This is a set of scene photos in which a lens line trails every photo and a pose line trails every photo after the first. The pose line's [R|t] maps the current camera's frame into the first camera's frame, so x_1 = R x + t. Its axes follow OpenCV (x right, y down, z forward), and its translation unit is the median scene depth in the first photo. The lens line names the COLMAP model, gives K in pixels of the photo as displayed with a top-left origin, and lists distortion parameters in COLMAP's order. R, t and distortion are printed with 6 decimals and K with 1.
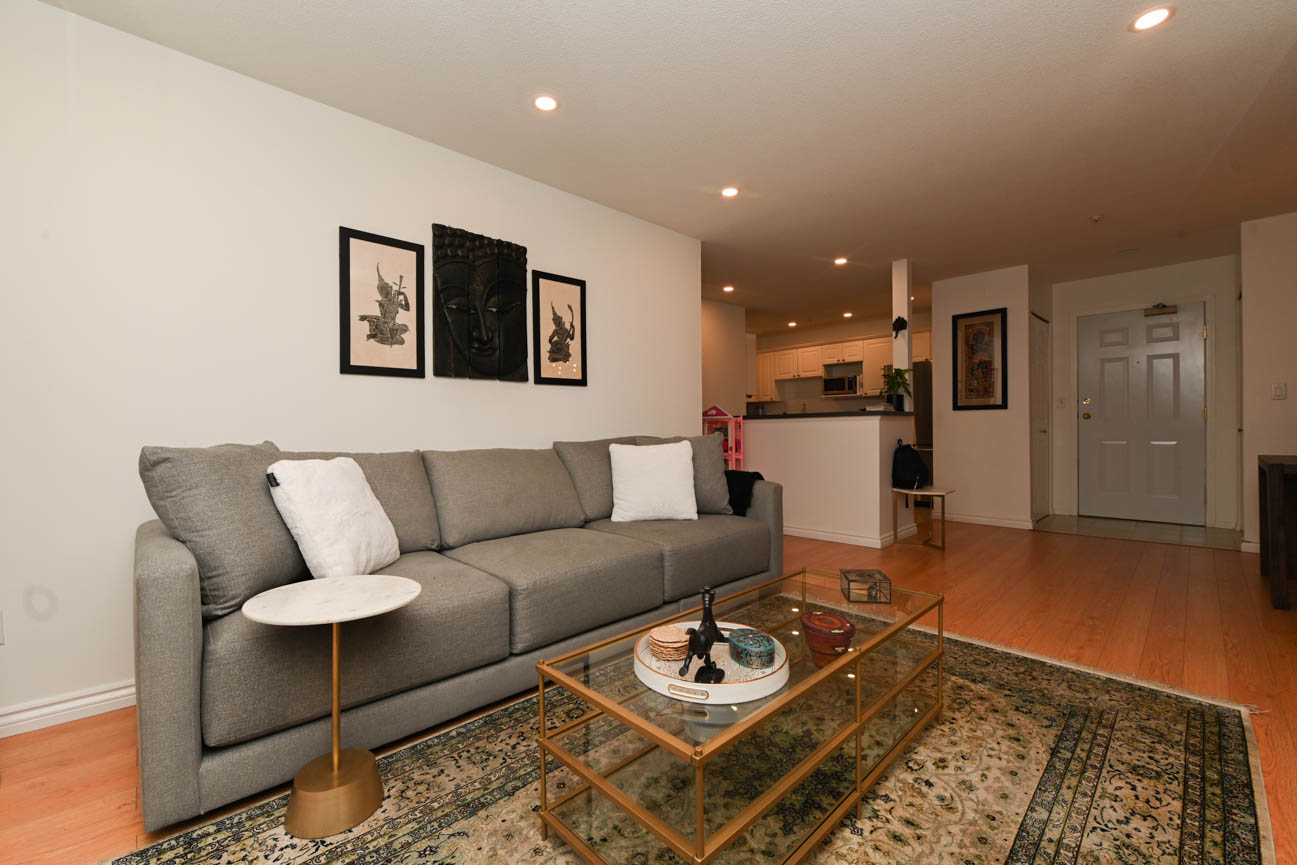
lens RADIAL K [[531.3, 0, 649.4], [0, 531.3, 428.4], [0, 0, 1]] dist [-0.001542, -0.000342]
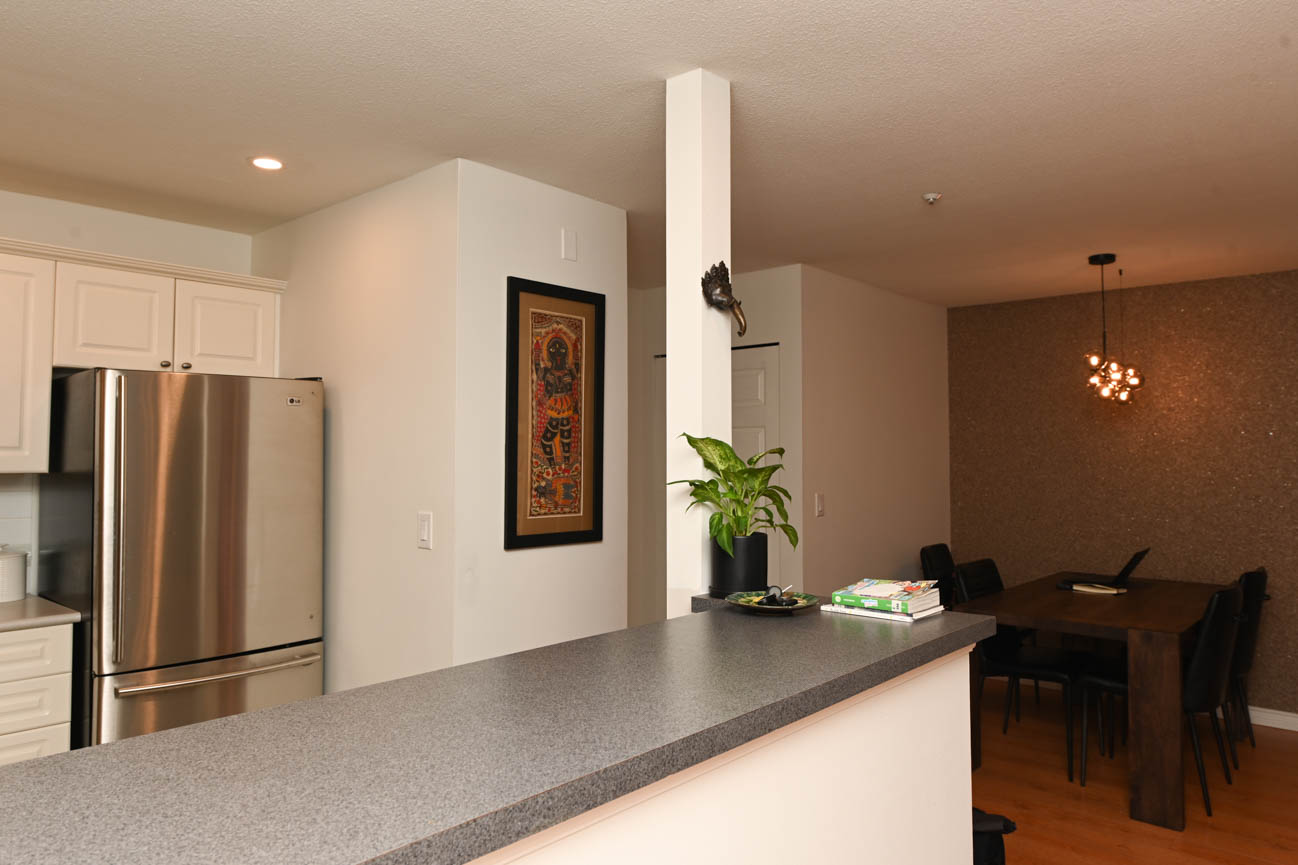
lens RADIAL K [[852.3, 0, 647.7], [0, 852.3, 421.6], [0, 0, 1]] dist [0.000426, 0.000859]
pose [[-0.077521, 0.055468, 0.995447, 0.013887], [0.000602, 0.998454, -0.055589, -0.091063], [-0.996991, -0.003710, -0.077434, 1.007953]]
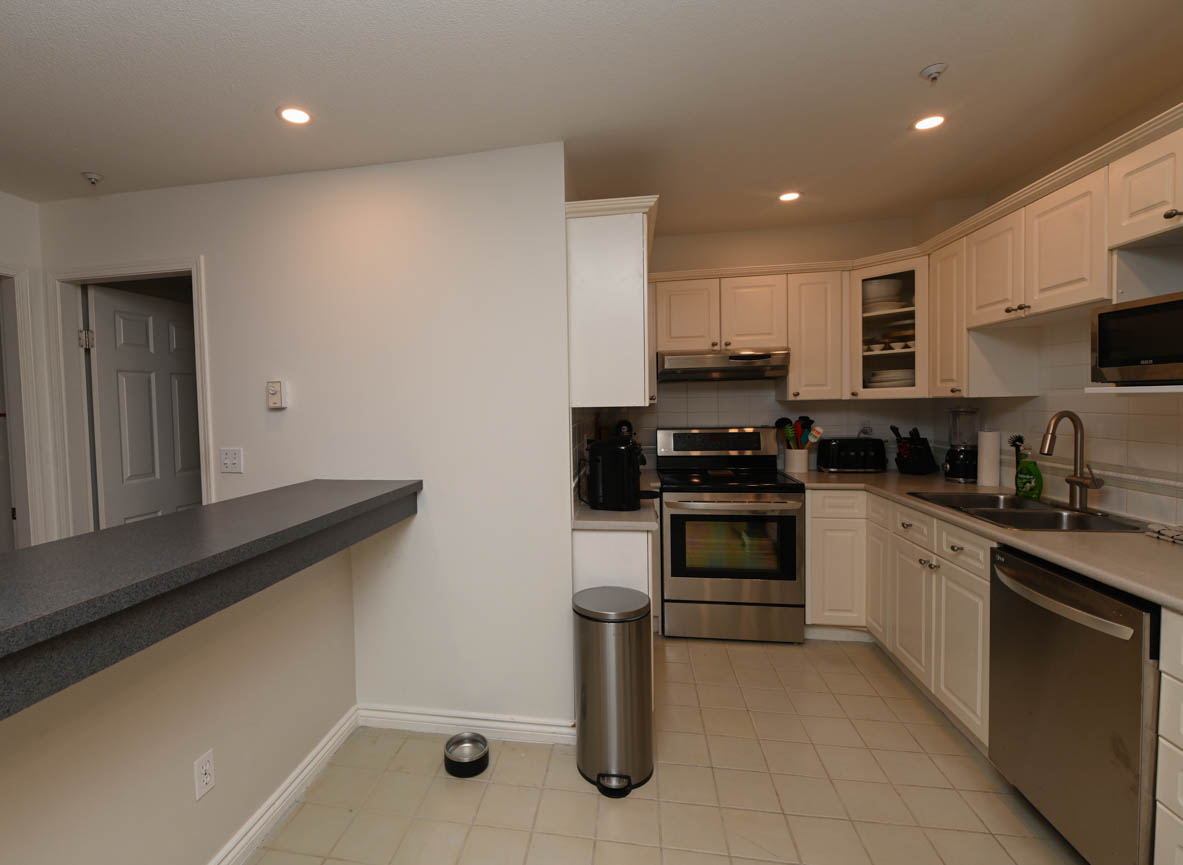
lens RADIAL K [[554.5, 0, 533.5], [0, 554.5, 425.4], [0, 0, 1]] dist [-0.002112, -0.000821]
pose [[0.583720, 0.027627, -0.811485, 0.575216], [0.018217, 0.998724, 0.047106, -0.092933], [0.811750, -0.042280, 0.582472, 1.012620]]
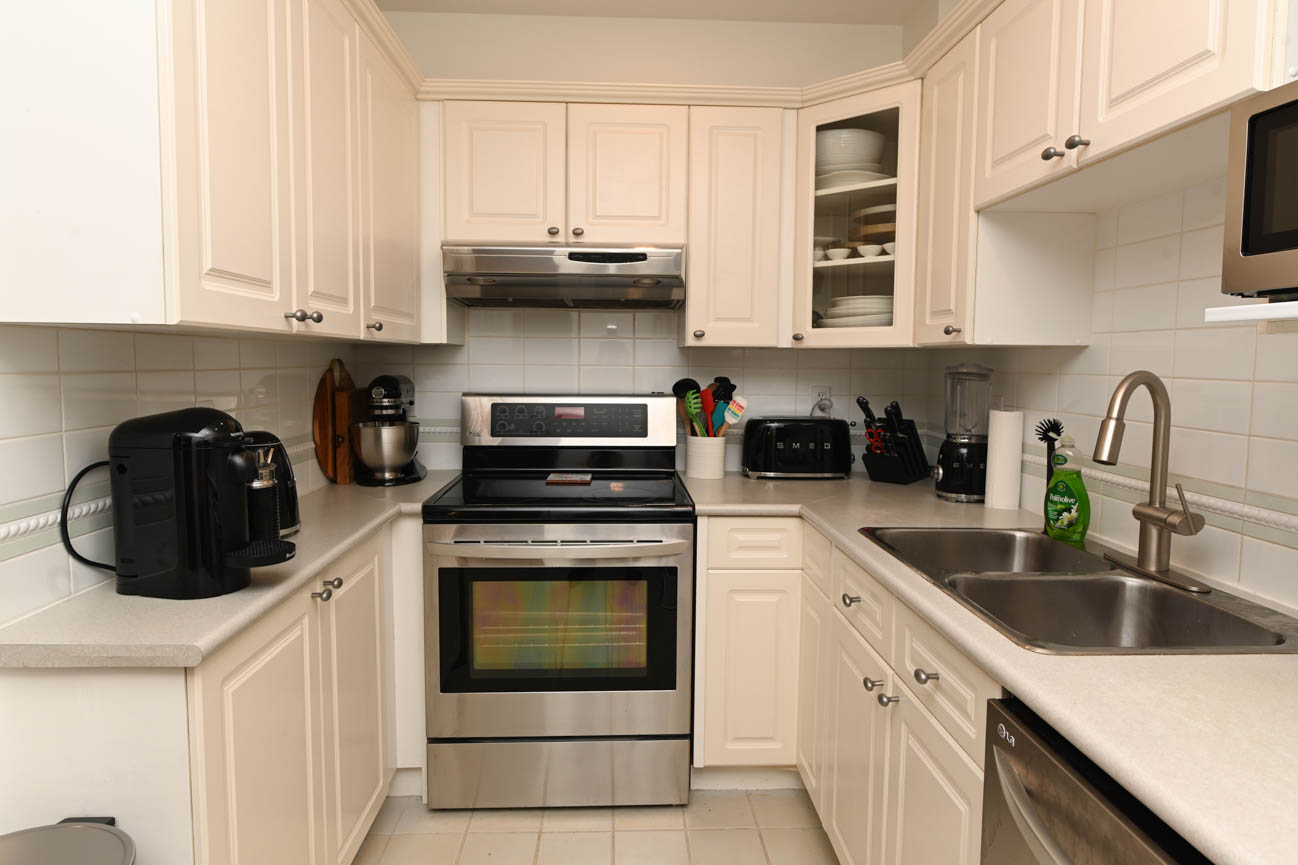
lens RADIAL K [[741.3, 0, 646.9], [0, 741.3, 418.1], [0, 0, 1]] dist [0.002409, 0.000109]
pose [[0.749472, 0.066579, -0.658680, 0.511896], [-0.015199, 0.996398, 0.083422, -0.079203], [0.661862, -0.052511, 0.747784, 1.272437]]
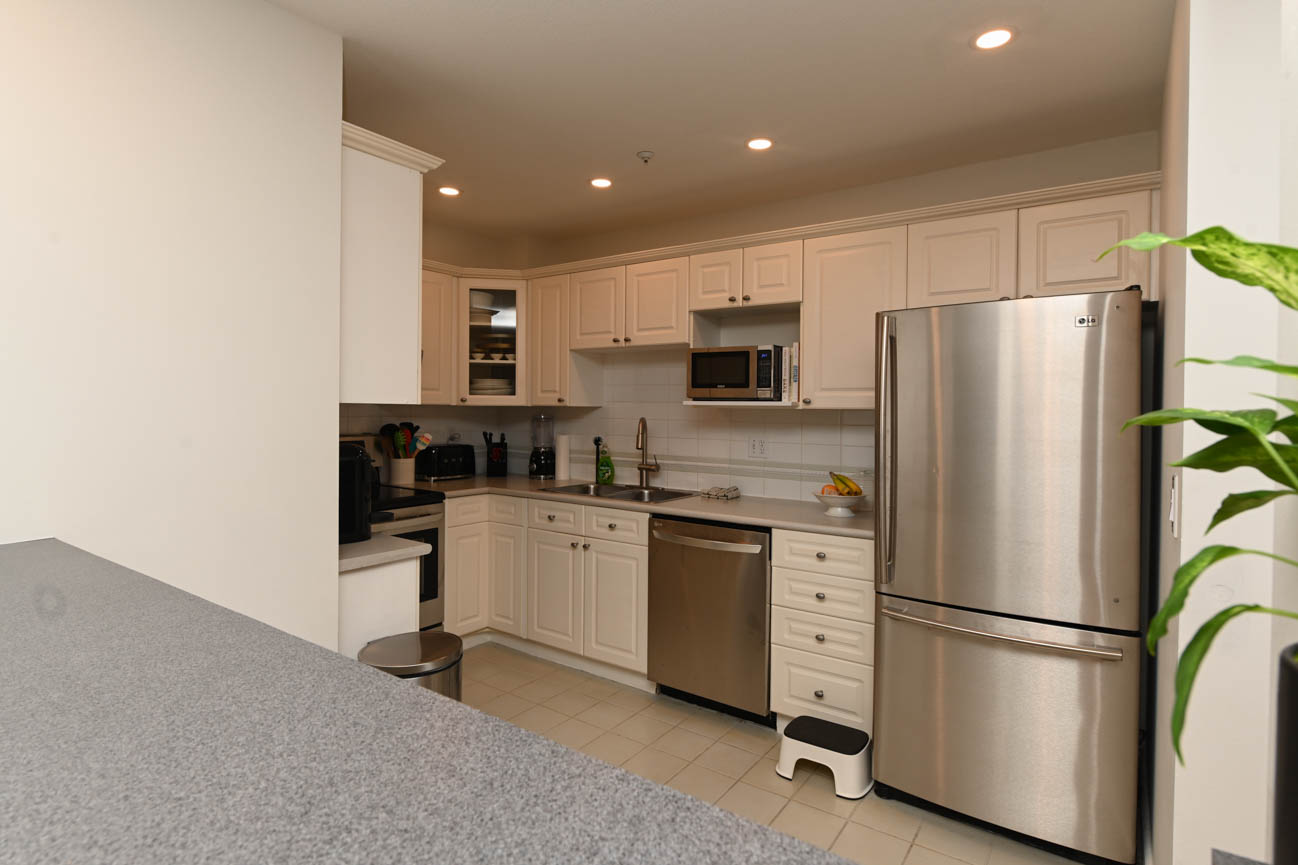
lens RADIAL K [[668.9, 0, 648.1], [0, 668.9, 417.1], [0, 0, 1]] dist [-0.000301, 0.000045]
pose [[0.982757, 0.016048, 0.184205, 0.338100], [-0.018448, 0.999766, 0.011324, -0.085203], [-0.183980, -0.014527, 0.982823, 0.884129]]
